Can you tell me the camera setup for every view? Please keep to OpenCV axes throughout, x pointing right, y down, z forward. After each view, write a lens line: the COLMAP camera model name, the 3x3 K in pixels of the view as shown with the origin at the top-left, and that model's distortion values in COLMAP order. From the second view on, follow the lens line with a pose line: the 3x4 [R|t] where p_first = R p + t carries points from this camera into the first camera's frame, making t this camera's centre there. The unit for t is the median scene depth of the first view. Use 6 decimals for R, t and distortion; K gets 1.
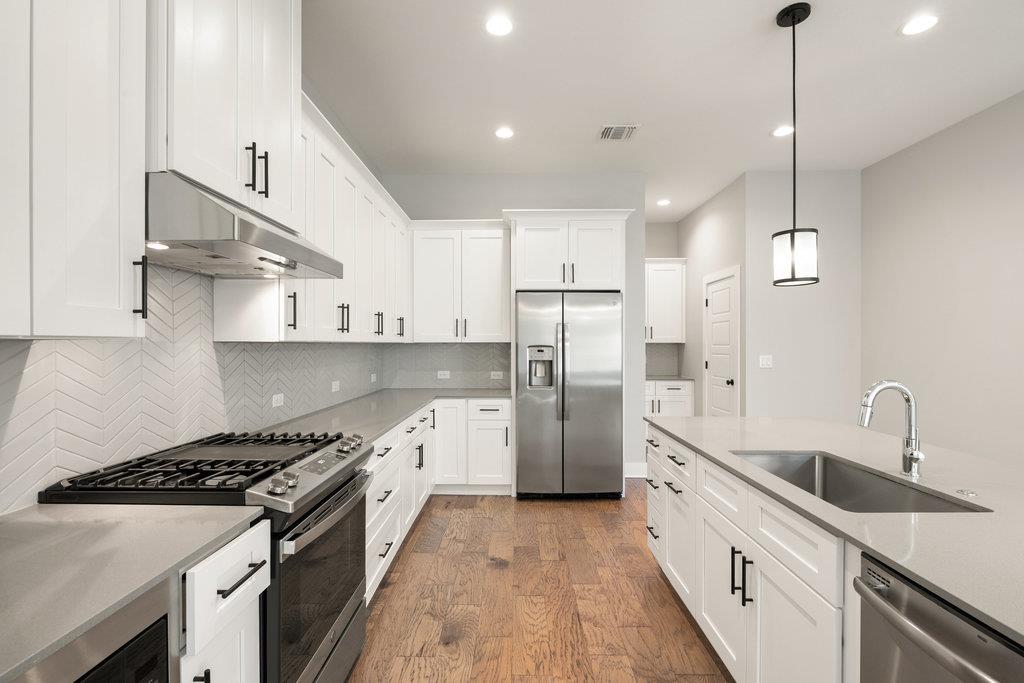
lens RADIAL K [[466.8, 0, 511.4], [0, 466.8, 346.4], [0, 0, 1]] dist [0.001372, -0.004193]
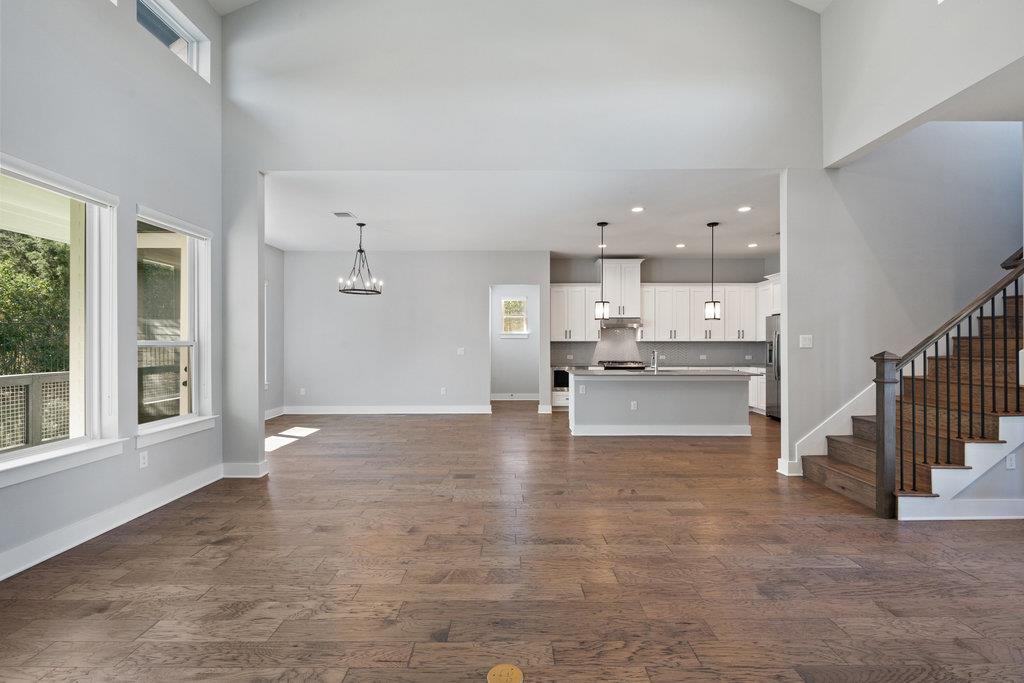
lens RADIAL K [[466.8, 0, 512.1], [0, 466.8, 341.4], [0, 0, 1]] dist [0.001372, -0.004193]
pose [[0.014797, -0.005577, -0.999875, 2.064870], [-0.004605, 0.999973, -0.005645, 0.010903], [0.999880, 0.004688, 0.014771, -0.149522]]
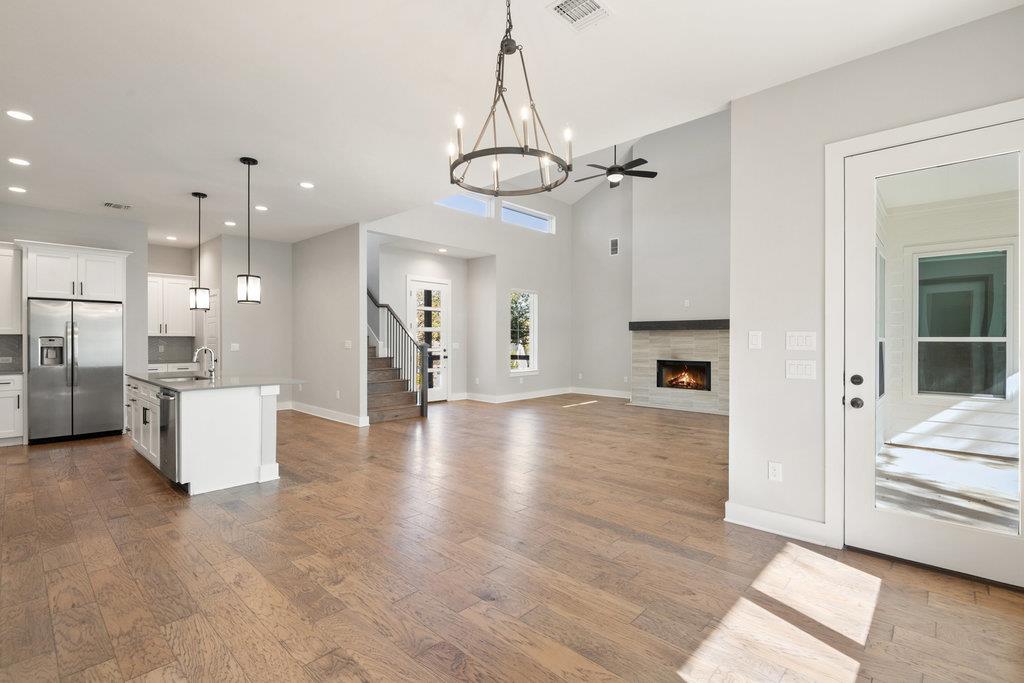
lens RADIAL K [[466.8, 0, 507.6], [0, 466.8, 341.0], [0, 0, 1]] dist [0.001372, -0.004193]
pose [[0.678028, -0.000166, 0.735036, -0.041314], [0.002069, 0.999996, -0.001683, 0.017381], [-0.735033, 0.002662, 0.678026, -1.045672]]
